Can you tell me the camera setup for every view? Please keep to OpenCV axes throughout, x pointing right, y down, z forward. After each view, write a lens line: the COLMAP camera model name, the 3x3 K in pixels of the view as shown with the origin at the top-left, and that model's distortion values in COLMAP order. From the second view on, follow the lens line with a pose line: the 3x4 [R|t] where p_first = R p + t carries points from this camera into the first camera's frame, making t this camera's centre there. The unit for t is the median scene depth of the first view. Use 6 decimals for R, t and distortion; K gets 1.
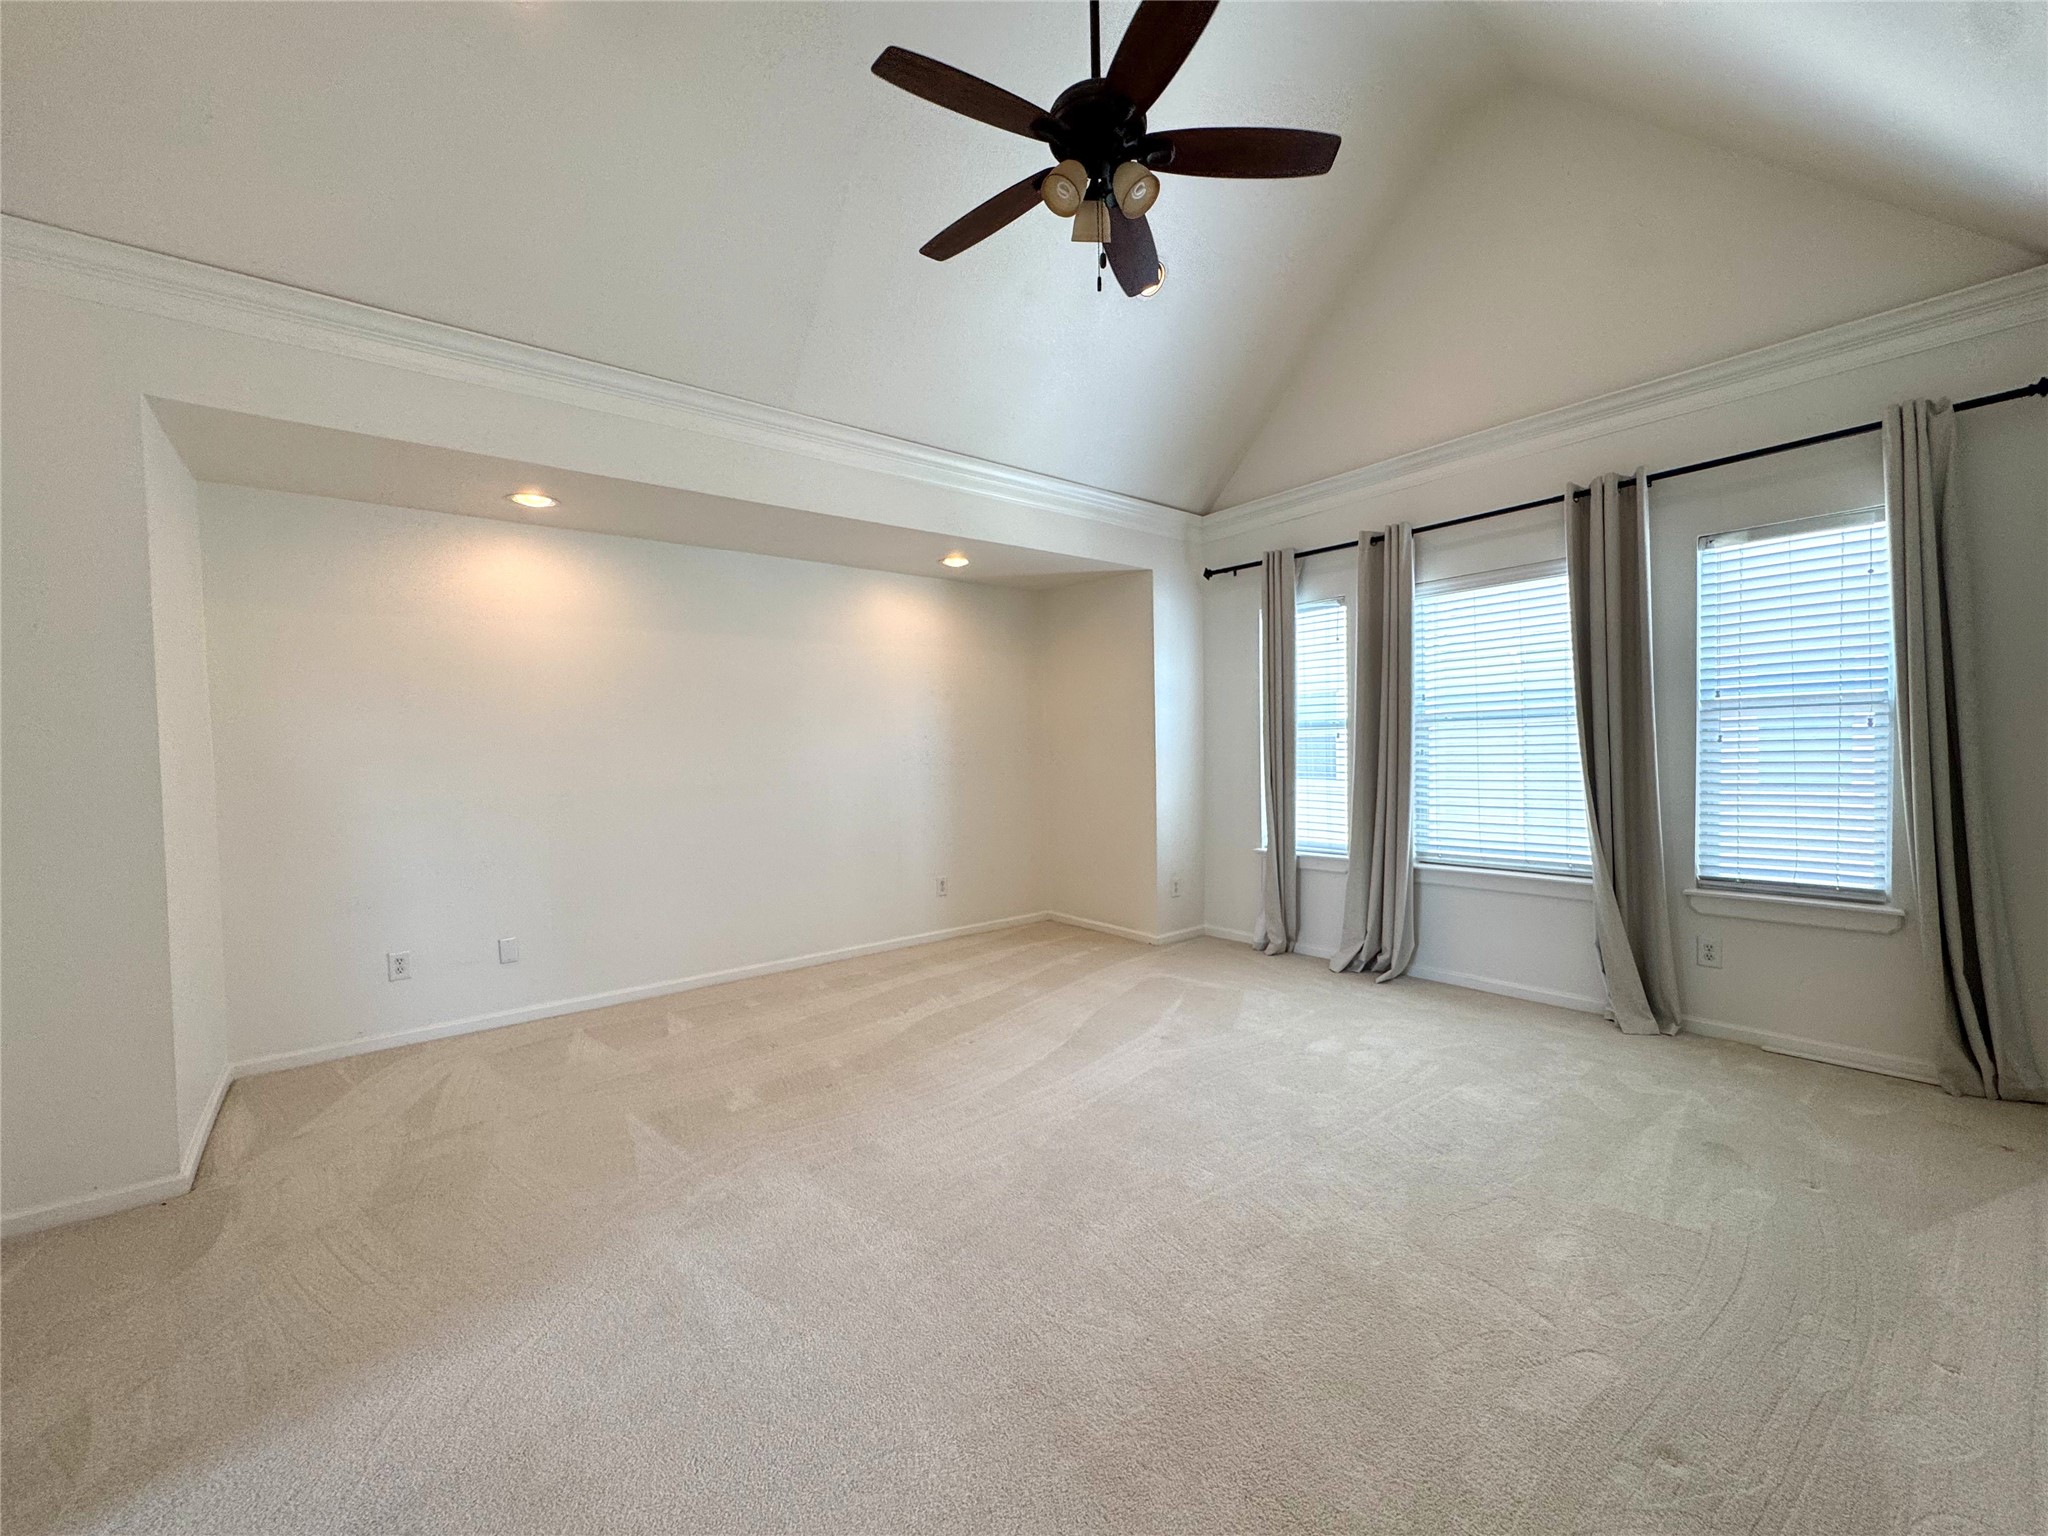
lens RADIAL K [[824.9, 0, 1023.9], [0, 824.9, 767.6], [0, 0, 1]] dist [-0.002629, 0.000730]
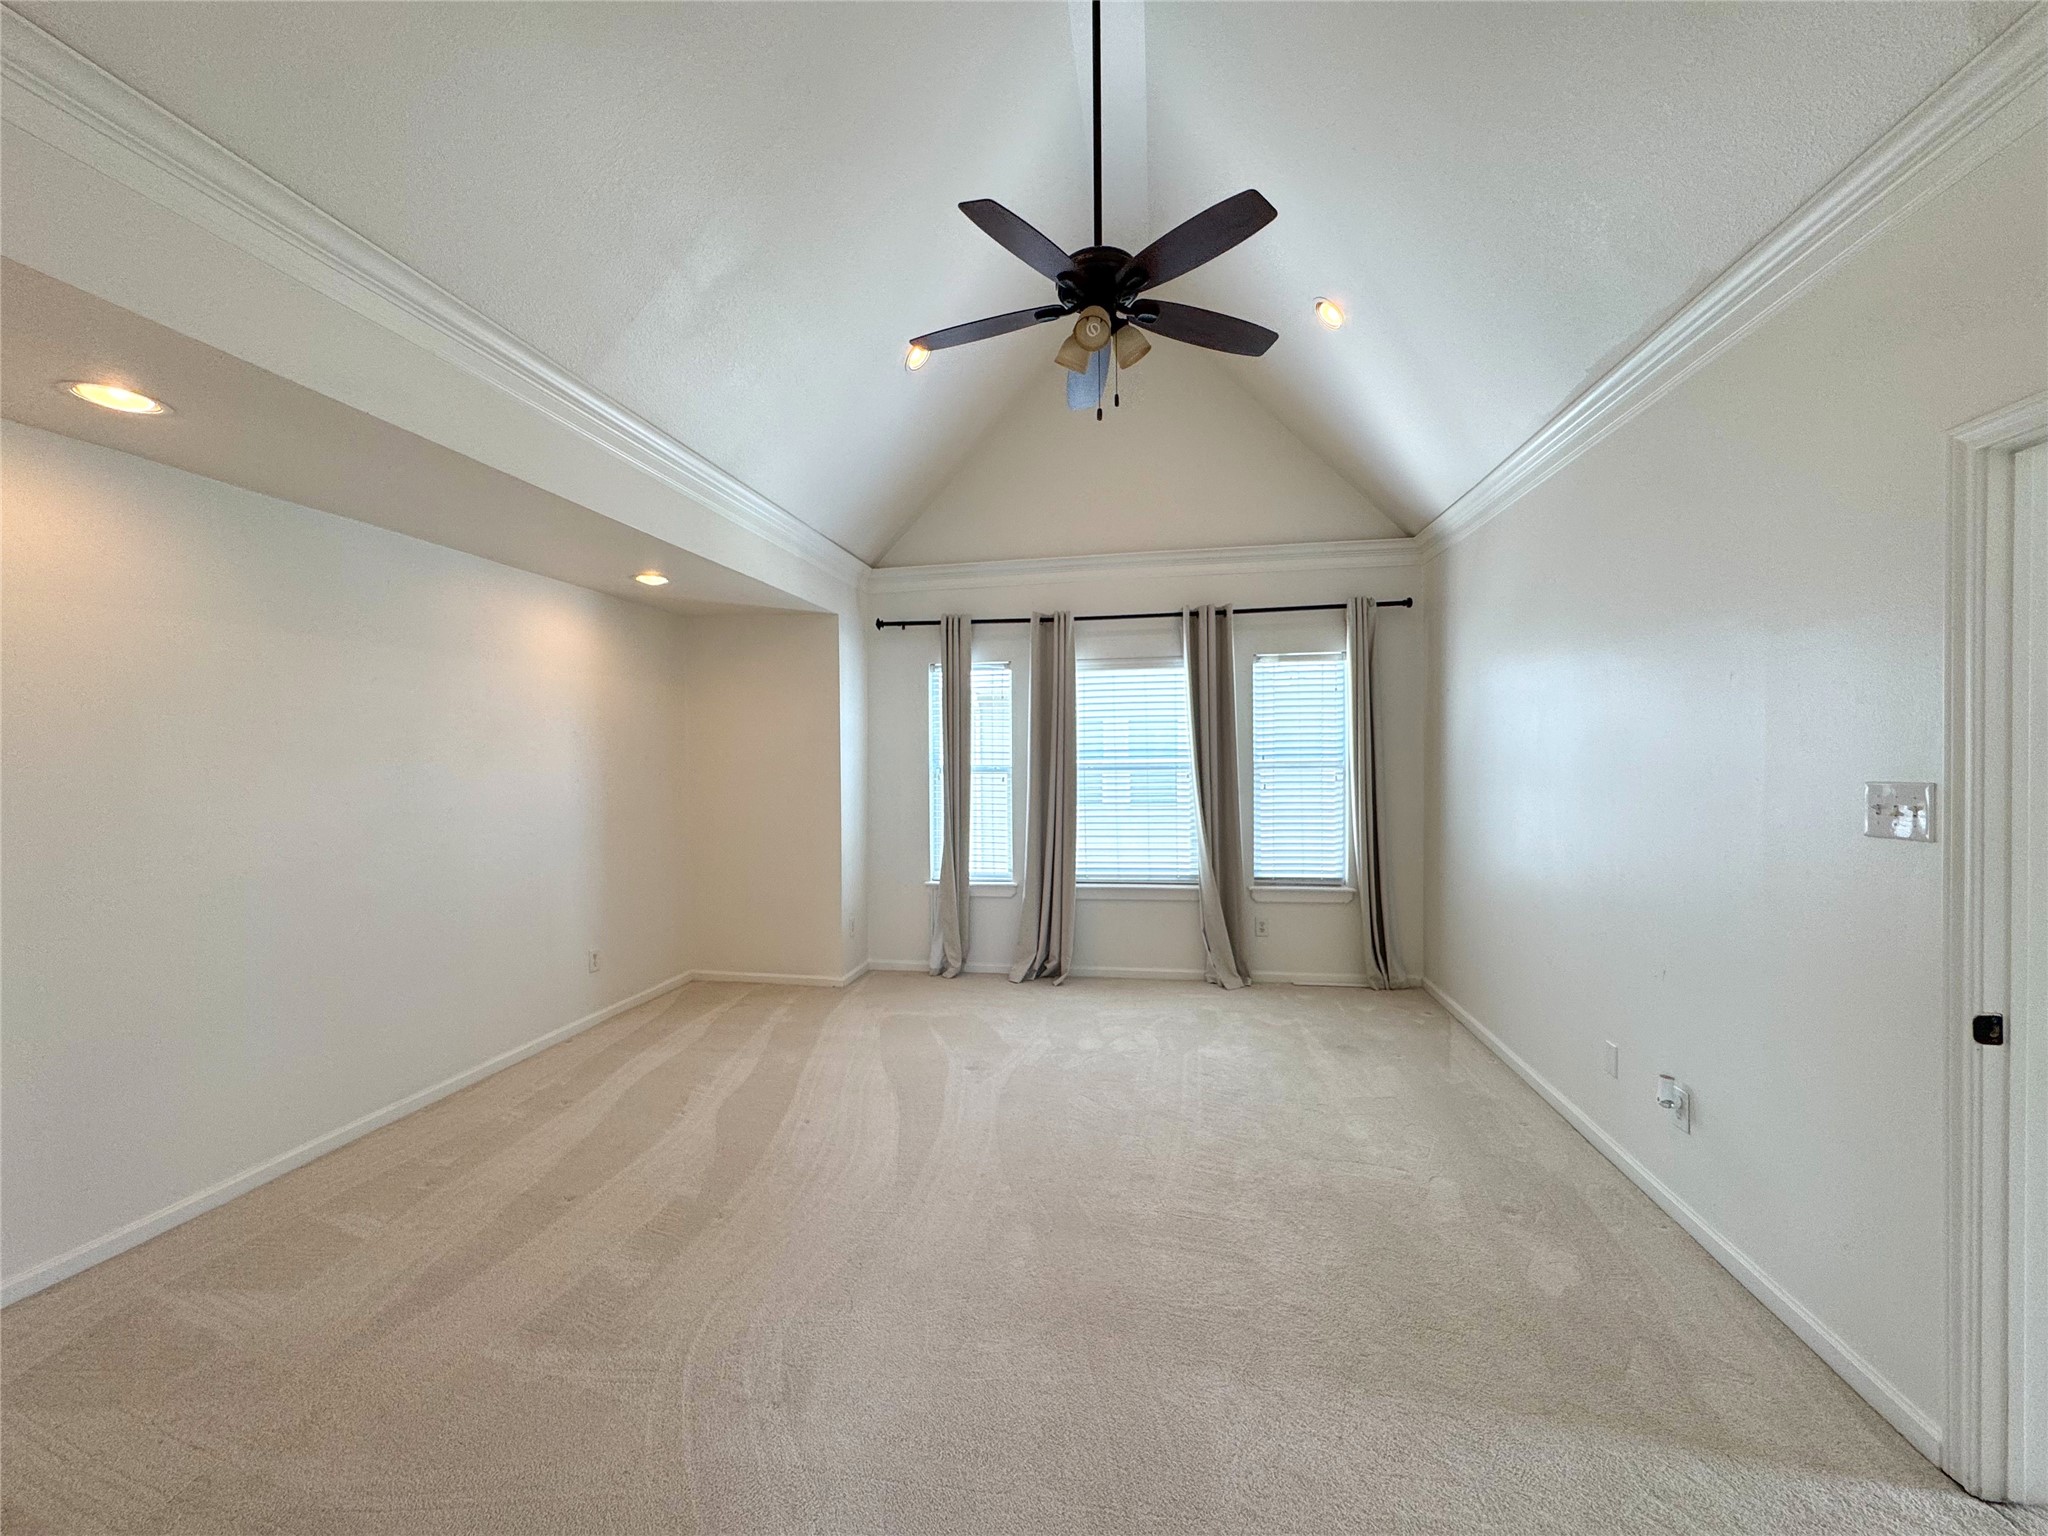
lens RADIAL K [[824.9, 0, 1024.6], [0, 824.9, 768.6], [0, 0, 1]] dist [-0.002629, 0.000730]
pose [[0.748730, 0.005158, 0.662855, -0.464054], [0.010038, 0.999767, -0.019118, -0.039853], [-0.662799, 0.020968, 0.748504, 0.131006]]
